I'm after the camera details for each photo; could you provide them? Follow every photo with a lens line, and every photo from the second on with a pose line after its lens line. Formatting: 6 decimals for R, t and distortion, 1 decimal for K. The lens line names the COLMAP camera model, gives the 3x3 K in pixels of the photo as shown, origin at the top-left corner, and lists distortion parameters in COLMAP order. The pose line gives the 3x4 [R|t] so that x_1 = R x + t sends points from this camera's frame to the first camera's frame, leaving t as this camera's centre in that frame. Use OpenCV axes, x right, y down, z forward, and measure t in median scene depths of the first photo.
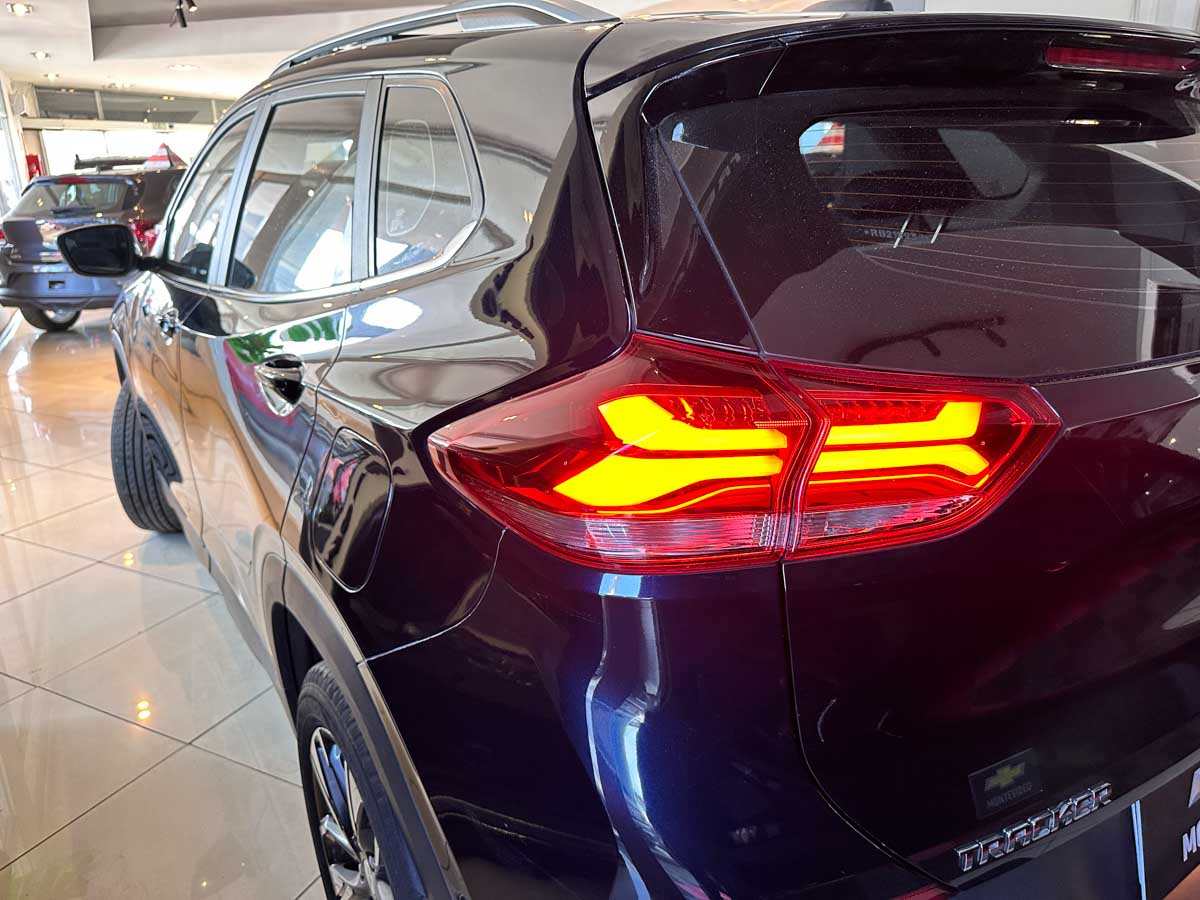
lens RADIAL K [[848.1, 0, 600.7], [0, 848.1, 437.7], [0, 0, 1]] dist [-0.020131, -0.002153]
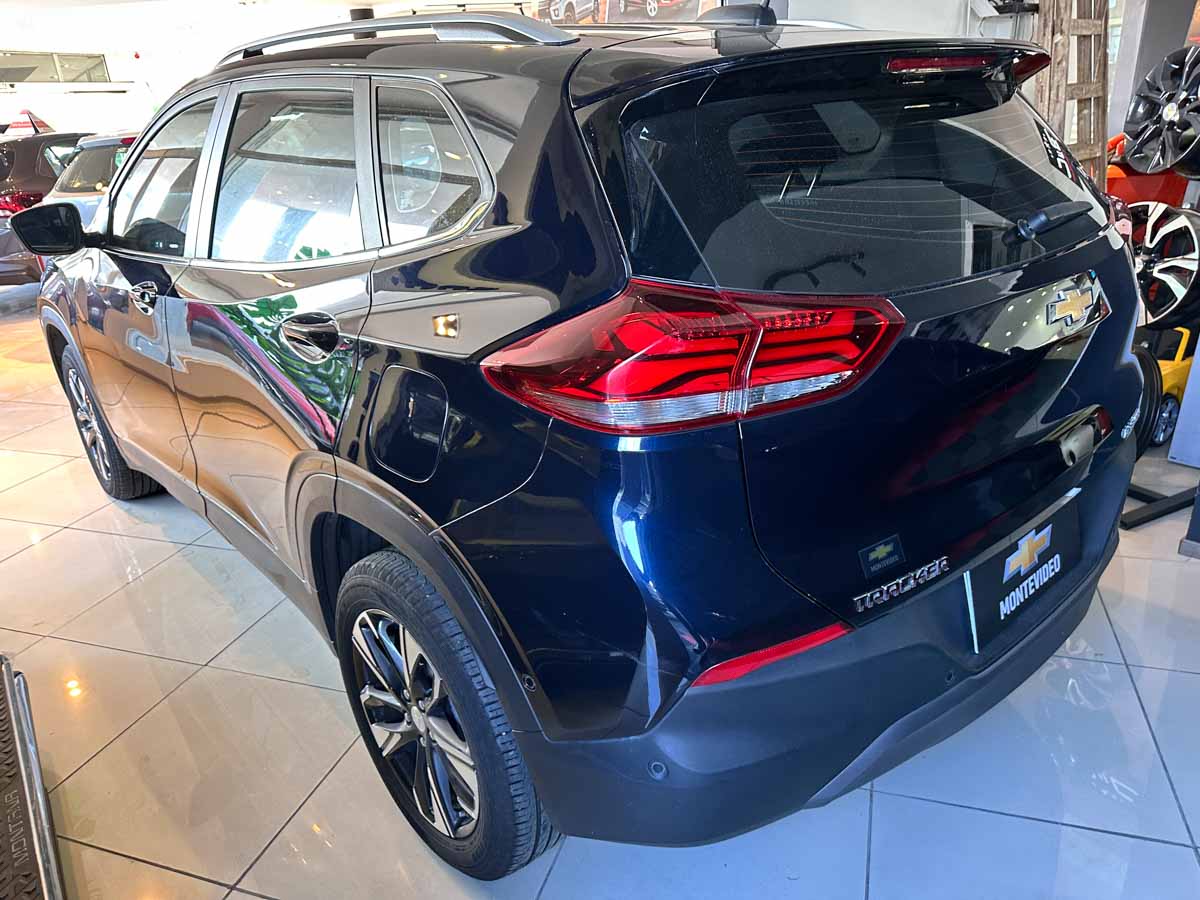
lens RADIAL K [[845.2, 0, 600.0], [0, 845.2, 450.0], [0, 0, 1]] dist [-0.002992, 0.000351]
pose [[0.988362, -0.078355, 0.130392, -0.143767], [0.068747, 0.994687, 0.076631, 0.036309], [-0.135703, -0.066775, 0.988497, -0.299016]]
